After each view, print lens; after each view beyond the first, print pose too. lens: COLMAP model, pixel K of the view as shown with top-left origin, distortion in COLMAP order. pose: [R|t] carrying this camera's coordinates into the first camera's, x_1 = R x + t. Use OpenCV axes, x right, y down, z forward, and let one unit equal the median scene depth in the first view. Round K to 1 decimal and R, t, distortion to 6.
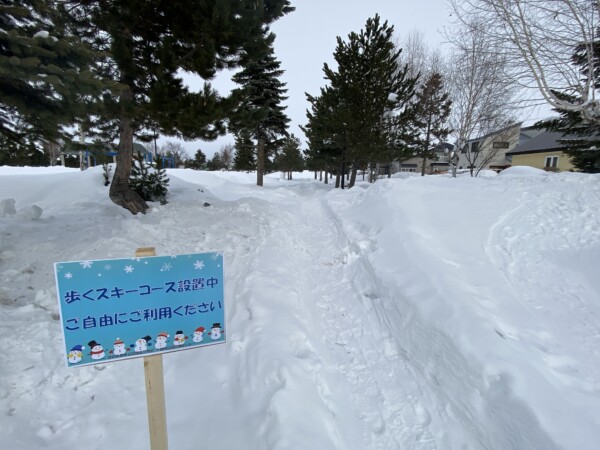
lens RADIAL K [[278.6, 0, 299.4], [0, 278.6, 226.0], [0, 0, 1]] dist [0.004078, -0.000069]
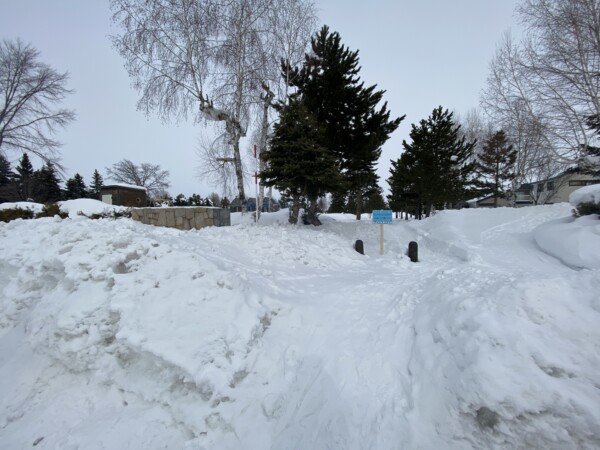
lens RADIAL K [[241.5, 0, 300.5], [0, 241.5, 223.3], [0, 0, 1]] dist [-0.000764, -0.000142]
pose [[0.949664, -0.013852, -0.312964, -0.035861], [-0.036355, 0.987399, -0.154020, 0.088092], [0.311153, 0.157645, 0.937194, -0.333428]]
